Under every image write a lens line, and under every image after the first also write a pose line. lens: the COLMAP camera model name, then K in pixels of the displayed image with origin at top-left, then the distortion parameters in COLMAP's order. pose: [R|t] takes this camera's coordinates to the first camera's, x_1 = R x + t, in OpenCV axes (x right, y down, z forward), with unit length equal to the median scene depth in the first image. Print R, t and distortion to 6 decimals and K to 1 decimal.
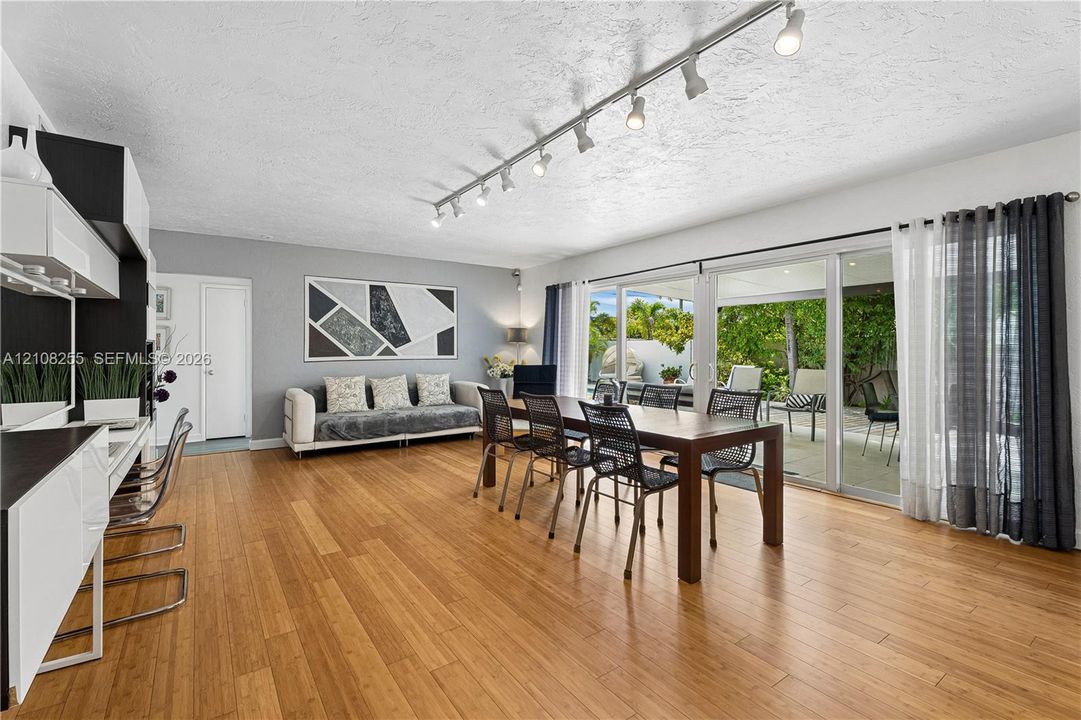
lens RADIAL K [[482.5, 0, 535.4], [0, 482.5, 353.8], [0, 0, 1]] dist [0.001418, -0.000003]
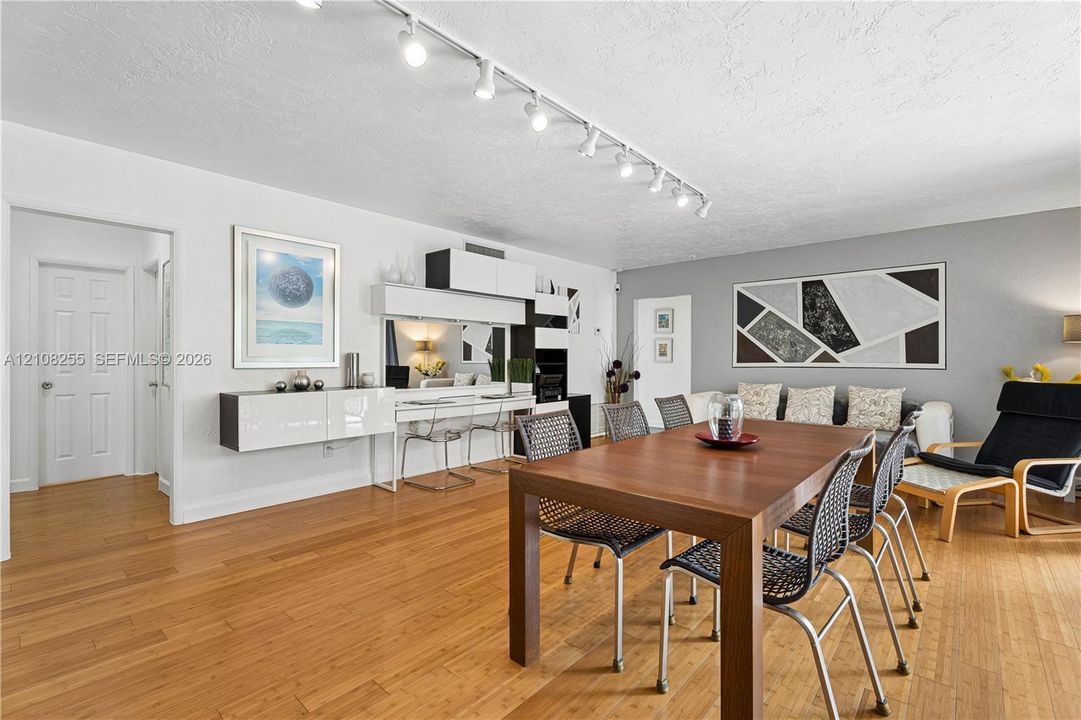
lens RADIAL K [[482.5, 0, 535.4], [0, 482.5, 358.4], [0, 0, 1]] dist [0.001418, -0.000003]
pose [[0.225146, -0.000910, -0.974325, 0.404581], [-0.013063, 0.999907, -0.003952, 0.006676], [0.974237, 0.013618, 0.225113, 0.330363]]
